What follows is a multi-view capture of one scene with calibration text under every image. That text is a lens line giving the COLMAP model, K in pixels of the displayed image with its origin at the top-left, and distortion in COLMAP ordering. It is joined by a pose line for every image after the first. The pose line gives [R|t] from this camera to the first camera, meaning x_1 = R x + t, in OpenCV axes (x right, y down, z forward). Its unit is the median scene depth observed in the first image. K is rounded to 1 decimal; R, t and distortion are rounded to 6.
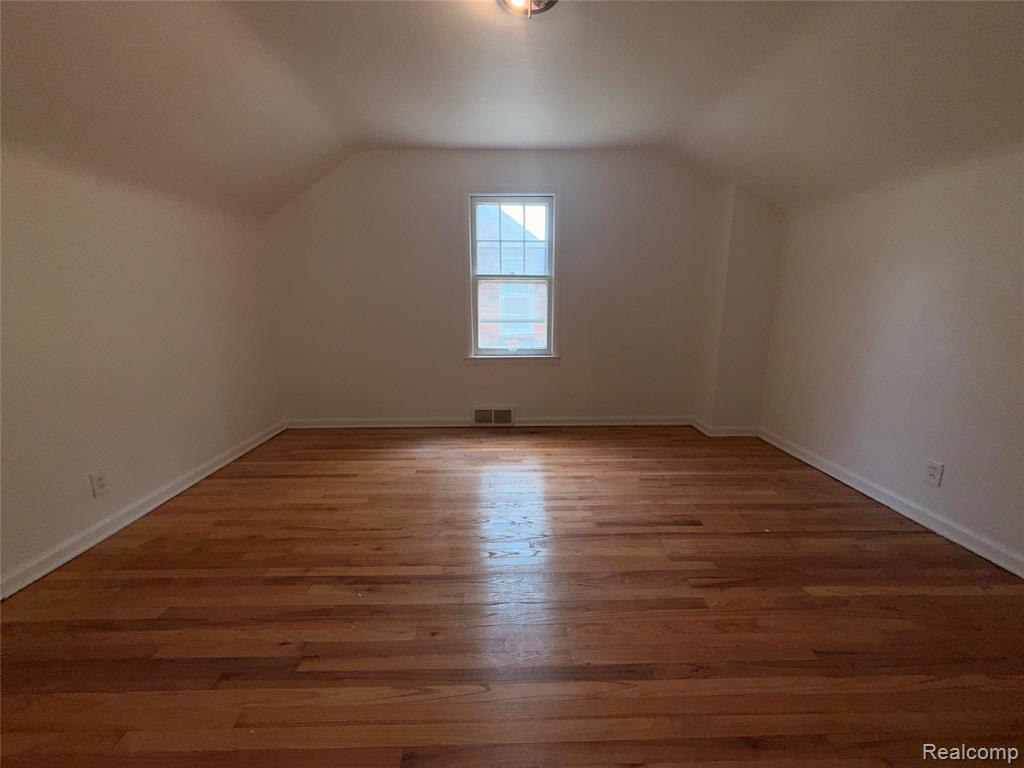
lens RADIAL K [[409.5, 0, 516.1], [0, 409.5, 384.6], [0, 0, 1]] dist [-0.000869, 0.000275]
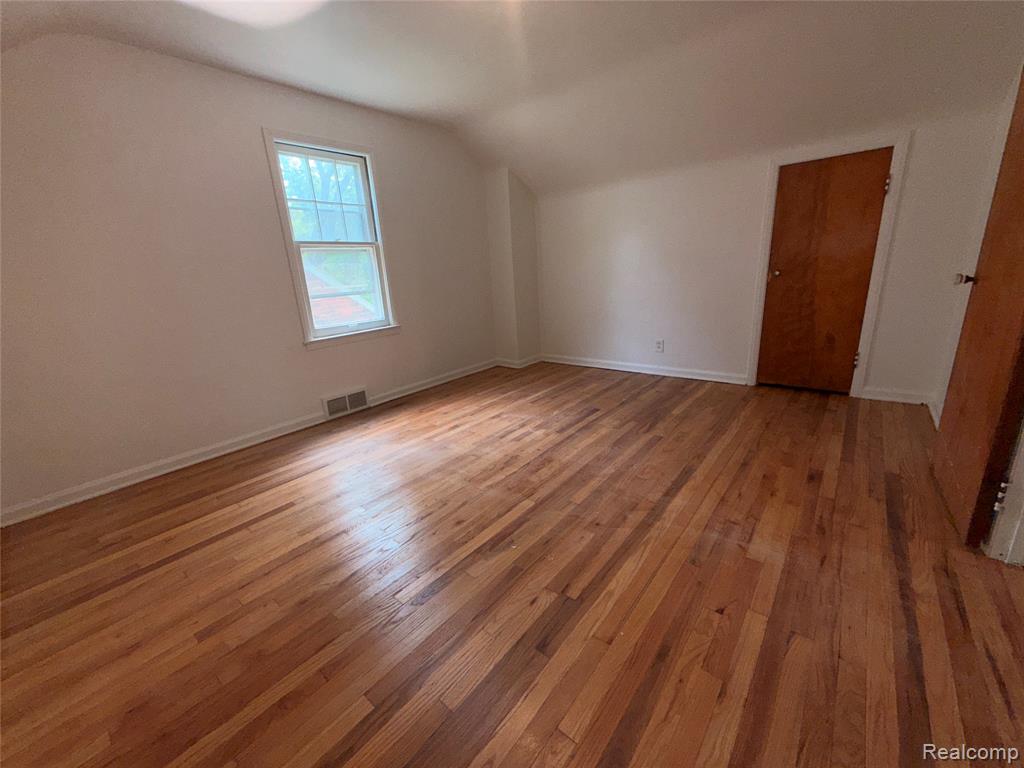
lens RADIAL K [[409.5, 0, 513.4], [0, 409.5, 380.7], [0, 0, 1]] dist [-0.000869, 0.000275]
pose [[0.655149, -0.240203, 0.716297, -0.556783], [0.213755, 0.968305, 0.129205, -0.008325], [-0.724630, 0.068464, 0.685729, 0.153725]]
